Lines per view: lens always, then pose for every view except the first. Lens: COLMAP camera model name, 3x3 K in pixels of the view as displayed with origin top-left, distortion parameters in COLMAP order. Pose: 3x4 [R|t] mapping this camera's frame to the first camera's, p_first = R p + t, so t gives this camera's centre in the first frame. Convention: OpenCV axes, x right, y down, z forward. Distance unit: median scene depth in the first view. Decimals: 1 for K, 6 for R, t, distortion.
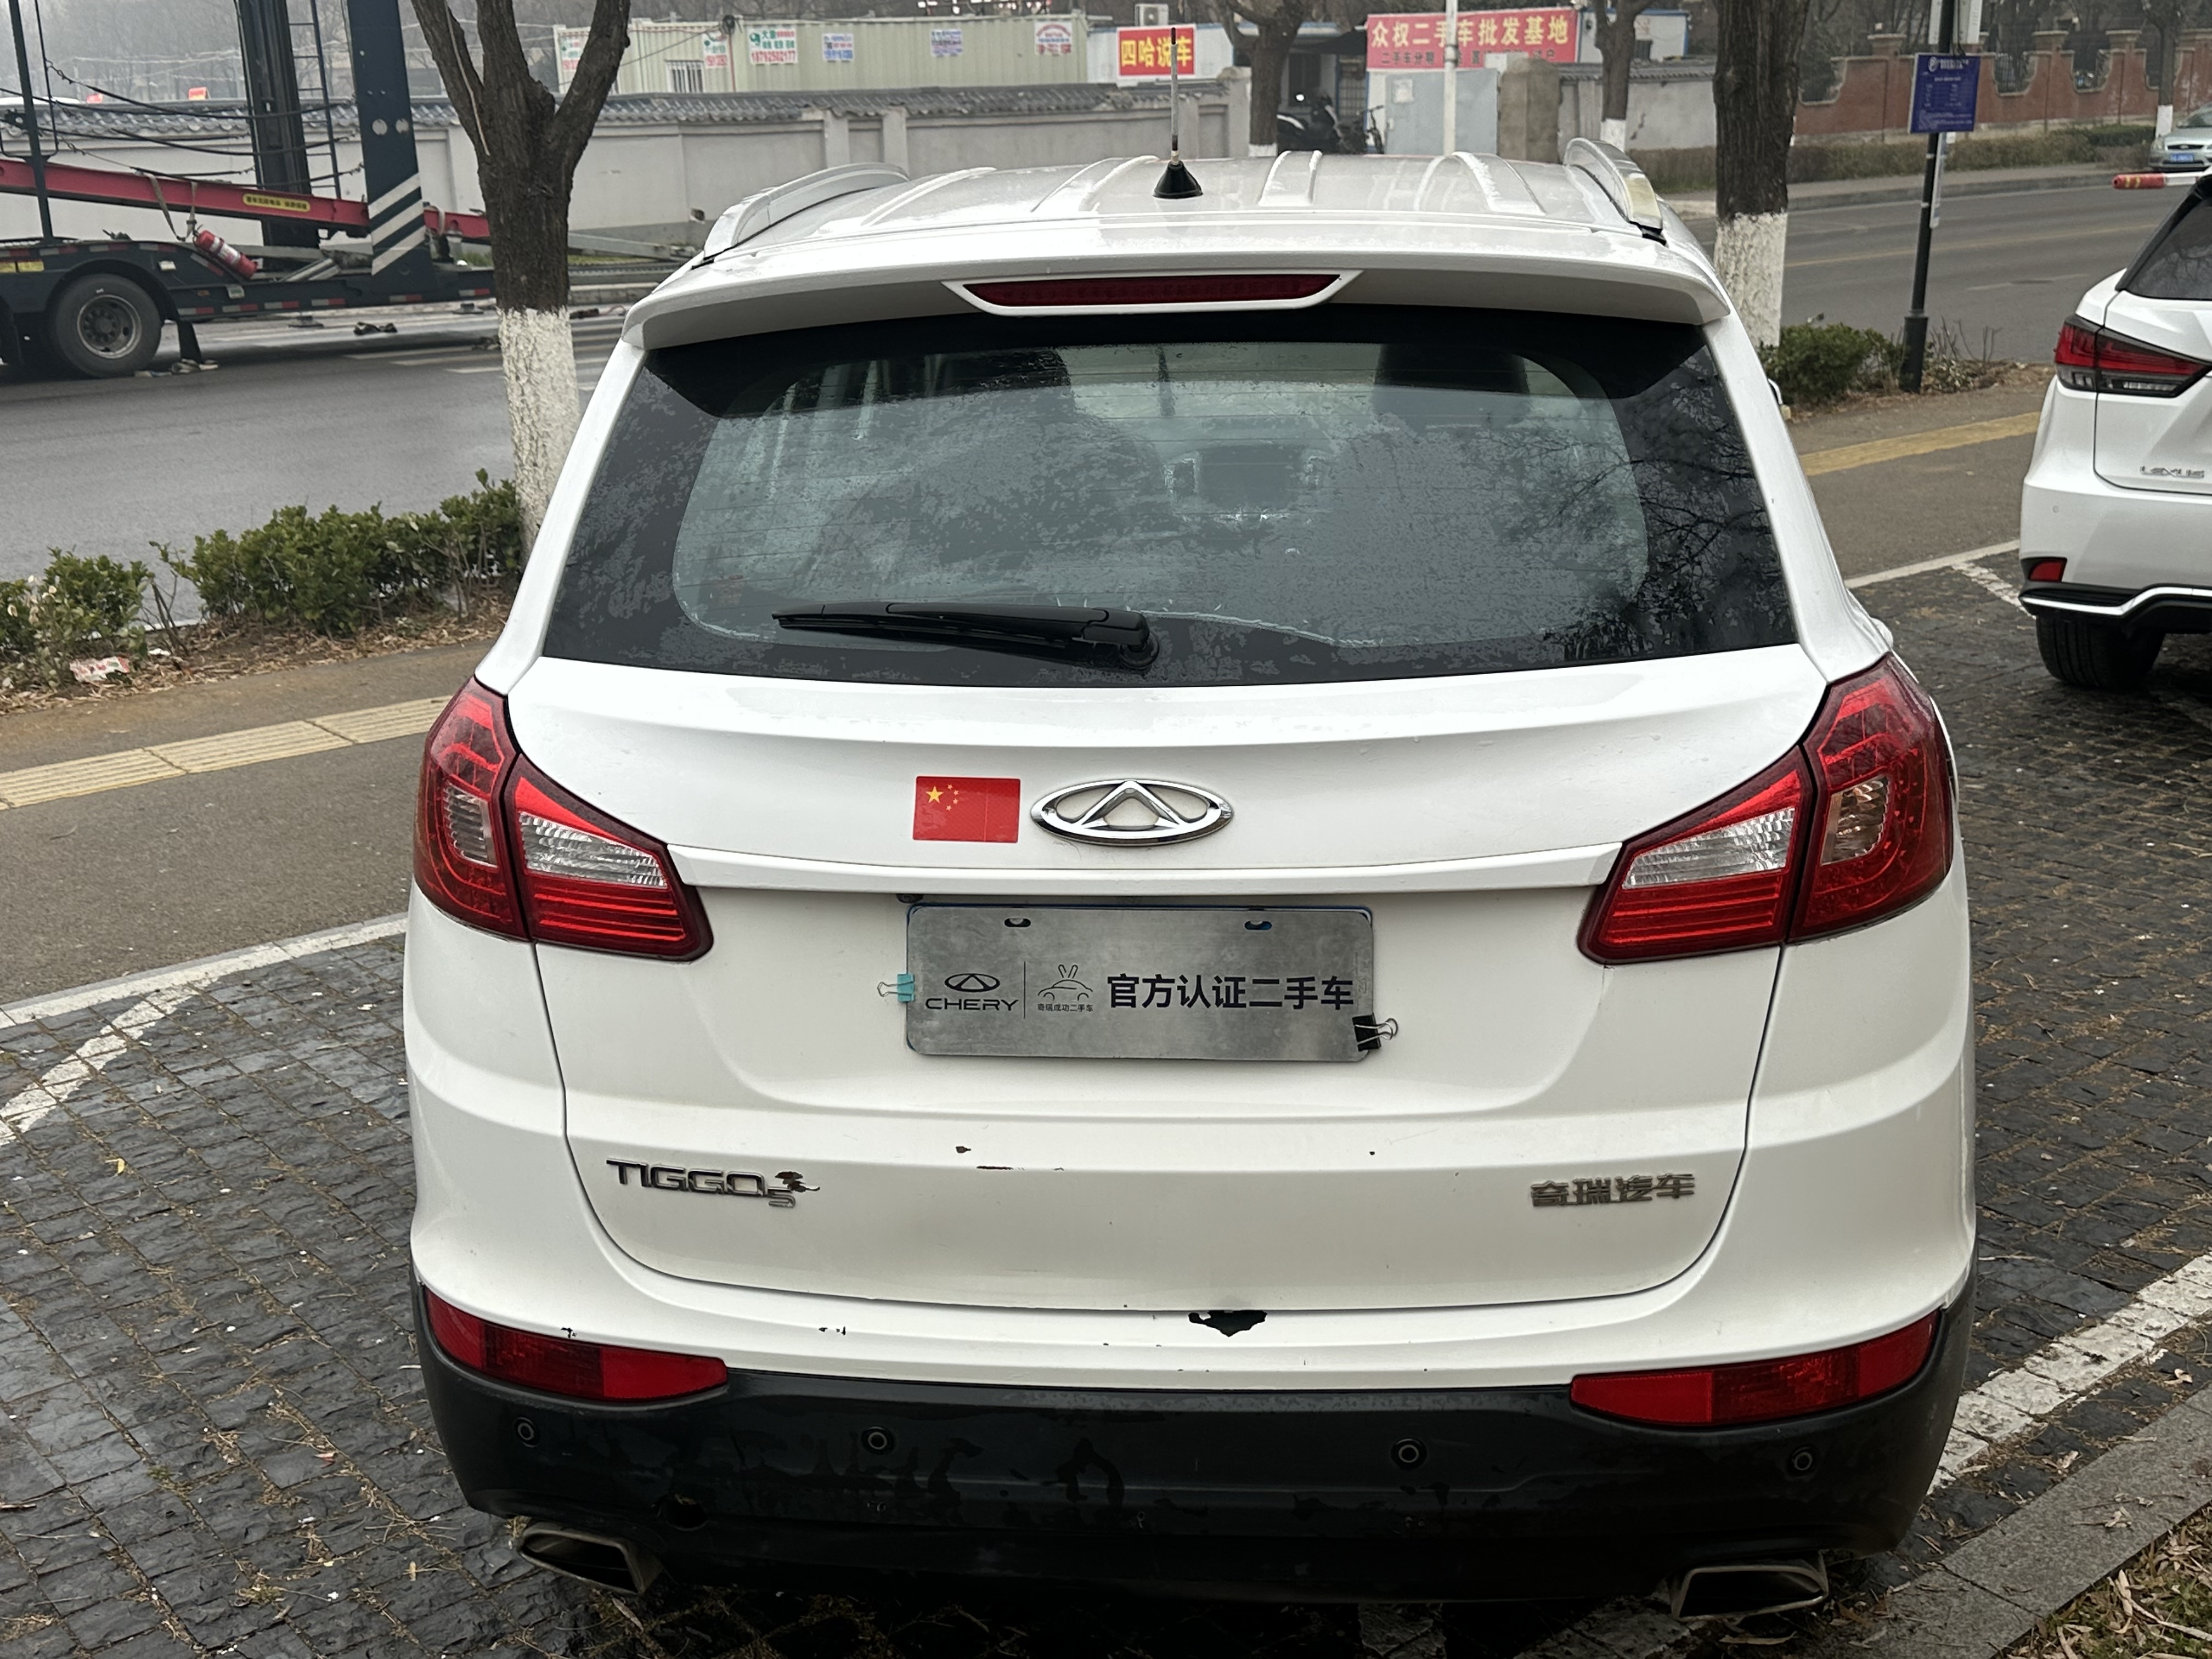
lens RADIAL K [[2432.6, 0, 1085.1], [0, 2432.6, 820.1], [0, 0, 1]] dist [0.158486, -0.307662]
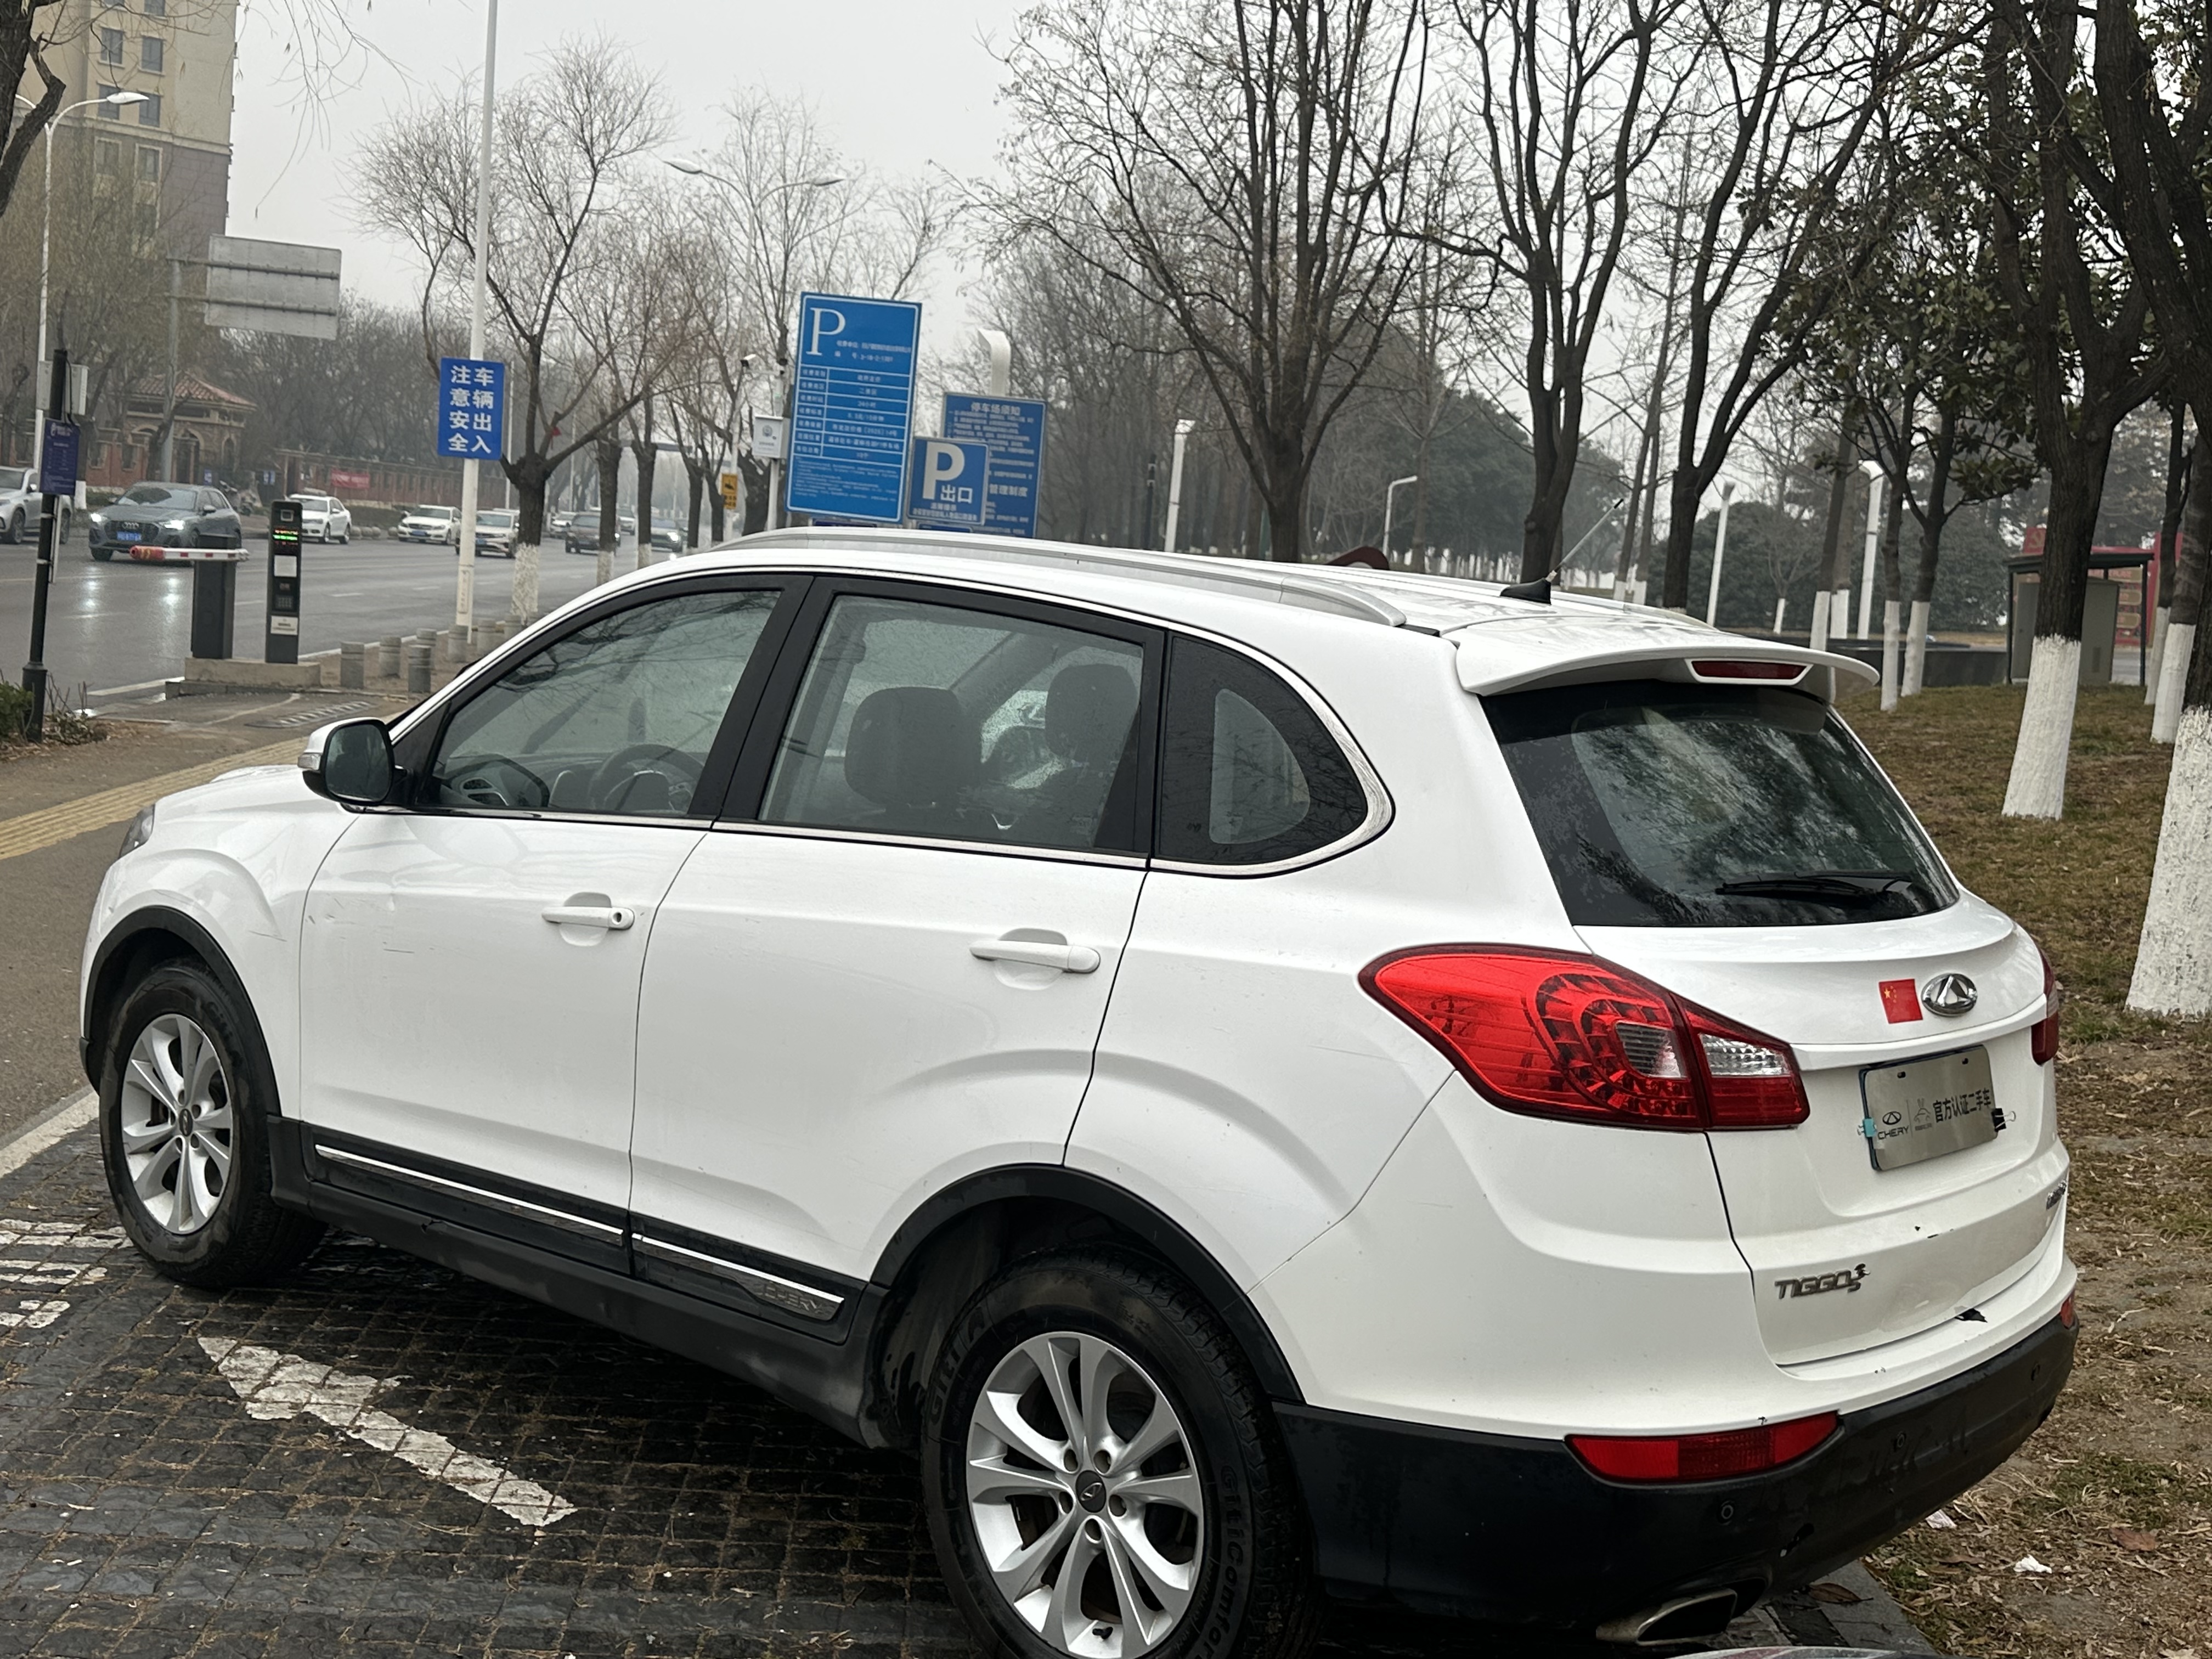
lens RADIAL K [[2405.1, 0, 1092.7], [0, 2405.1, 834.4], [0, 0, 1]] dist [0.219599, -0.442017]
pose [[0.583285, -0.012351, 0.812174, -1.554971], [0.121908, 0.989890, -0.072497, -0.057162], [-0.803067, 0.141297, 0.578894, 0.488482]]
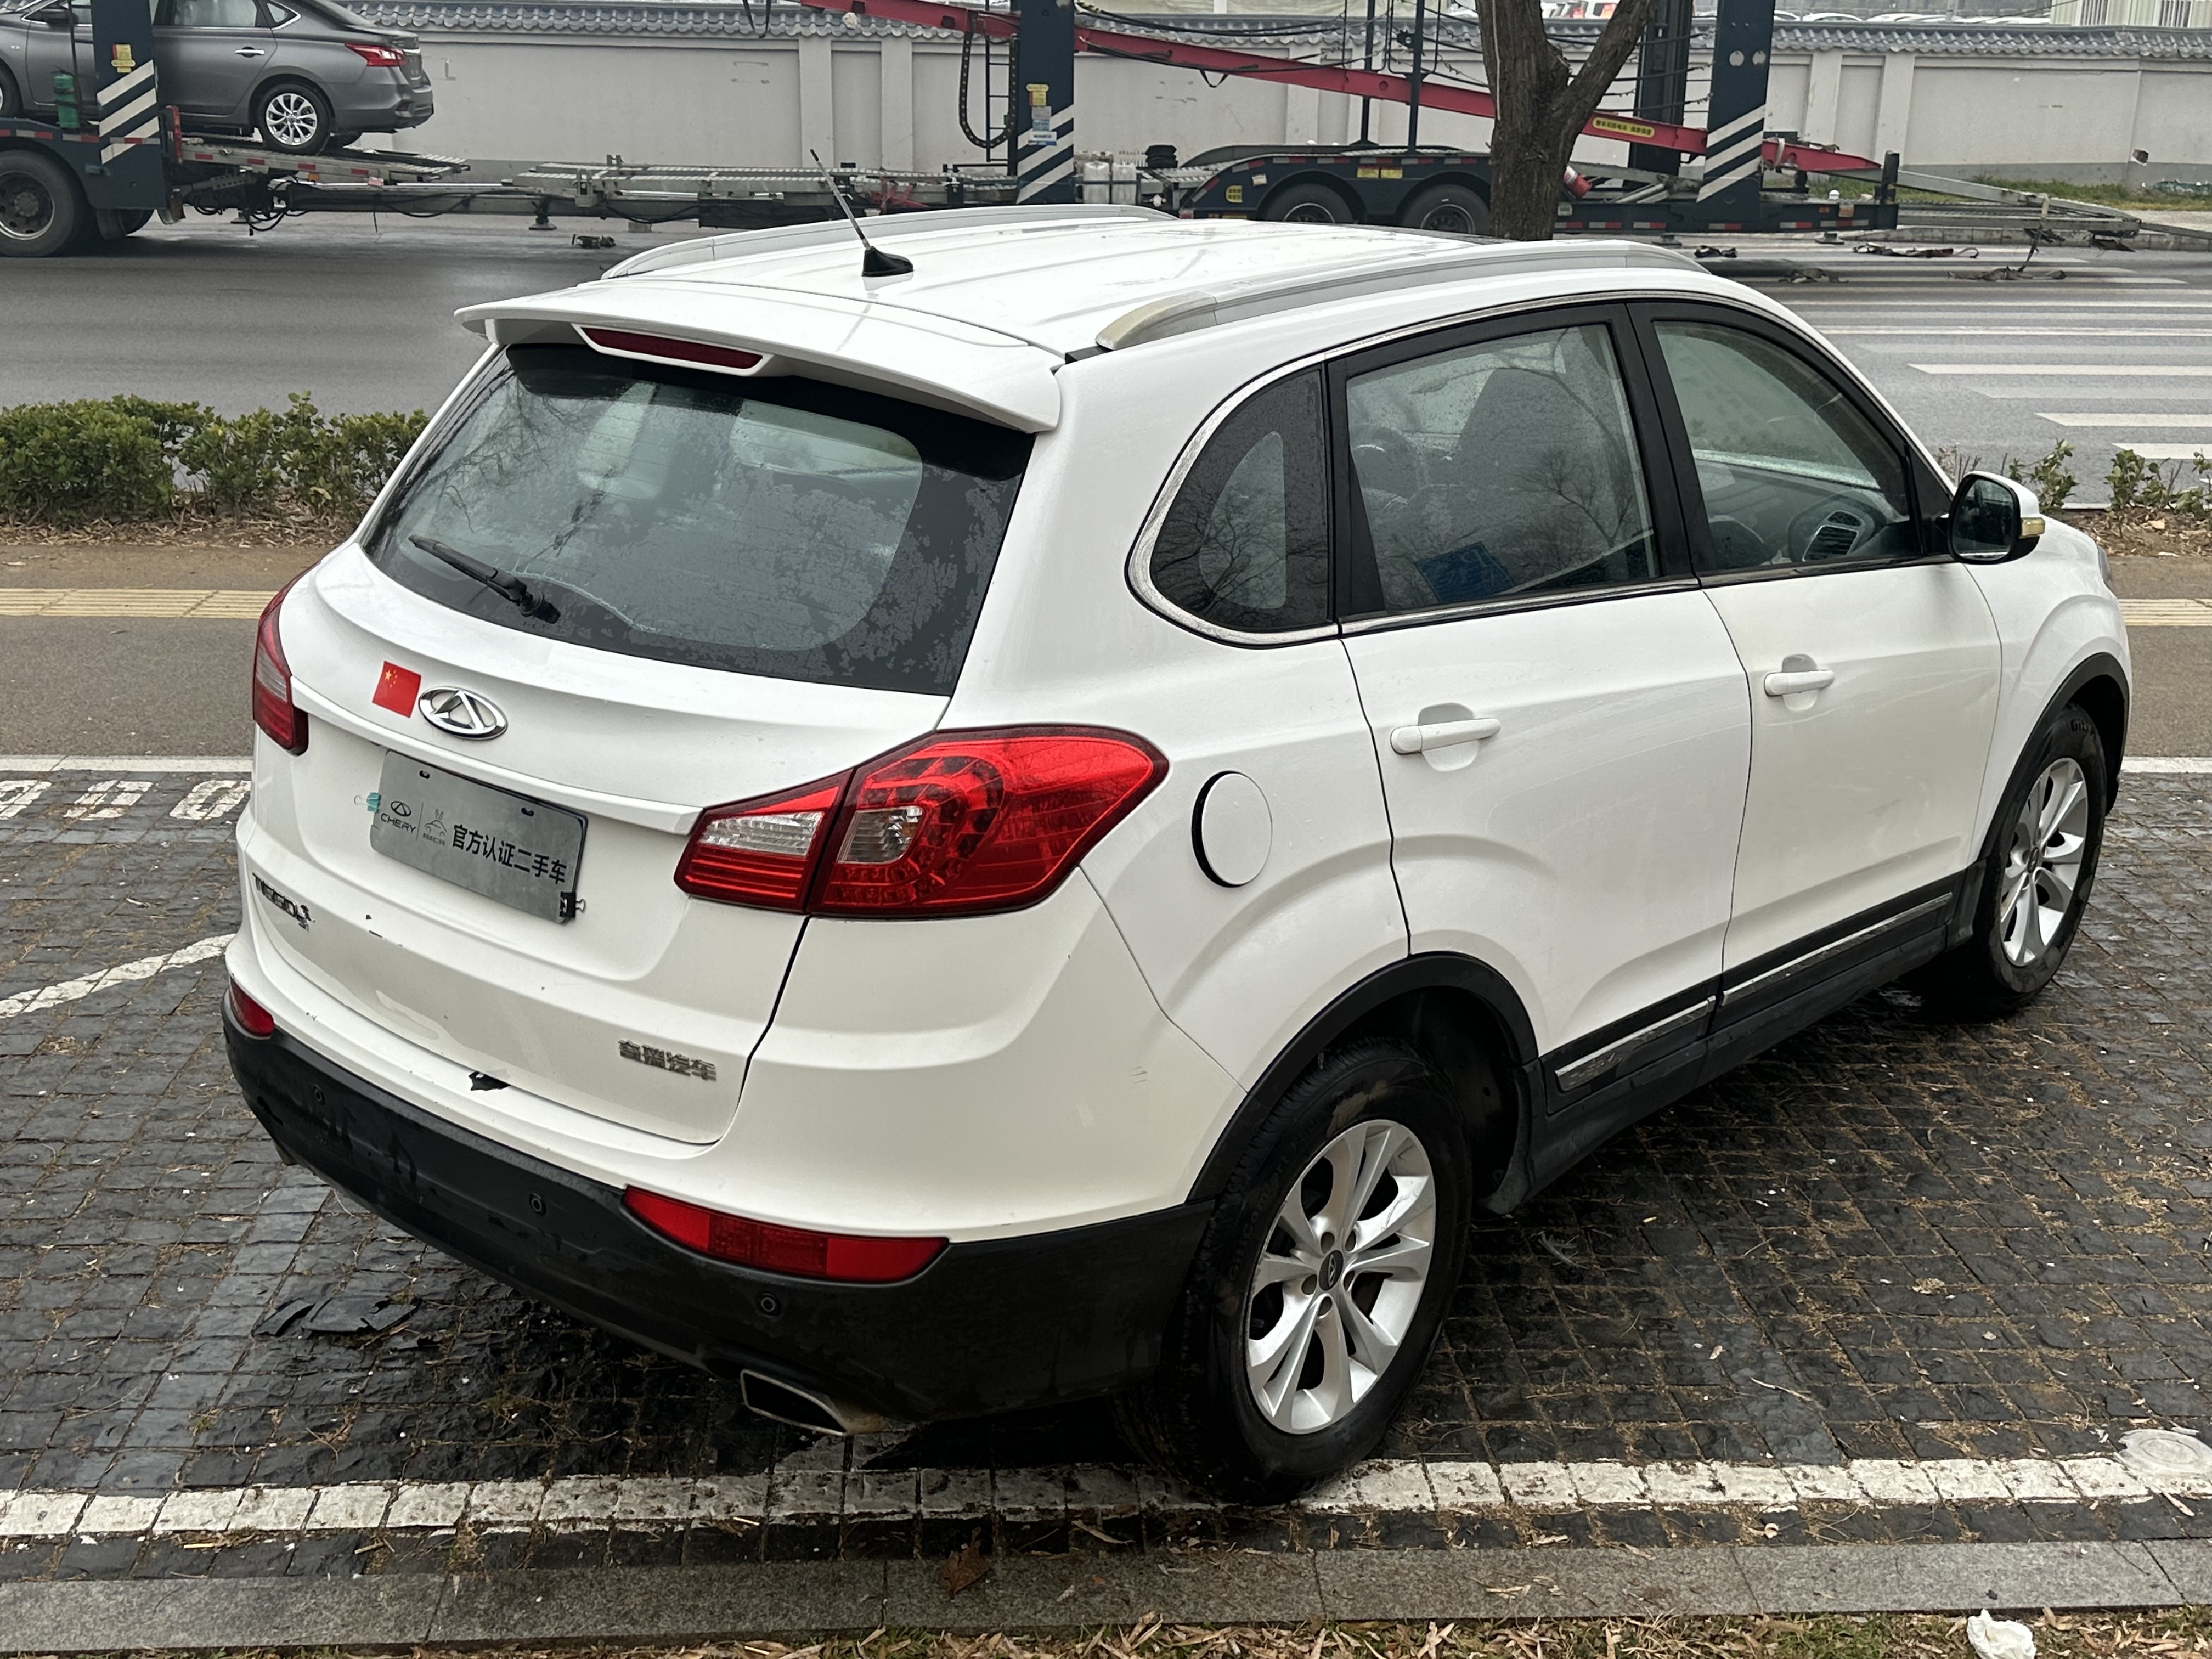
lens RADIAL K [[2432.6, 0, 1085.1], [0, 2432.6, 820.1], [0, 0, 1]] dist [0.158486, -0.307662]
pose [[0.810444, 0.222730, -0.541823, 1.069458], [-0.202090, 0.974423, 0.098280, -0.151750], [0.549855, 0.029847, 0.834727, 0.002236]]
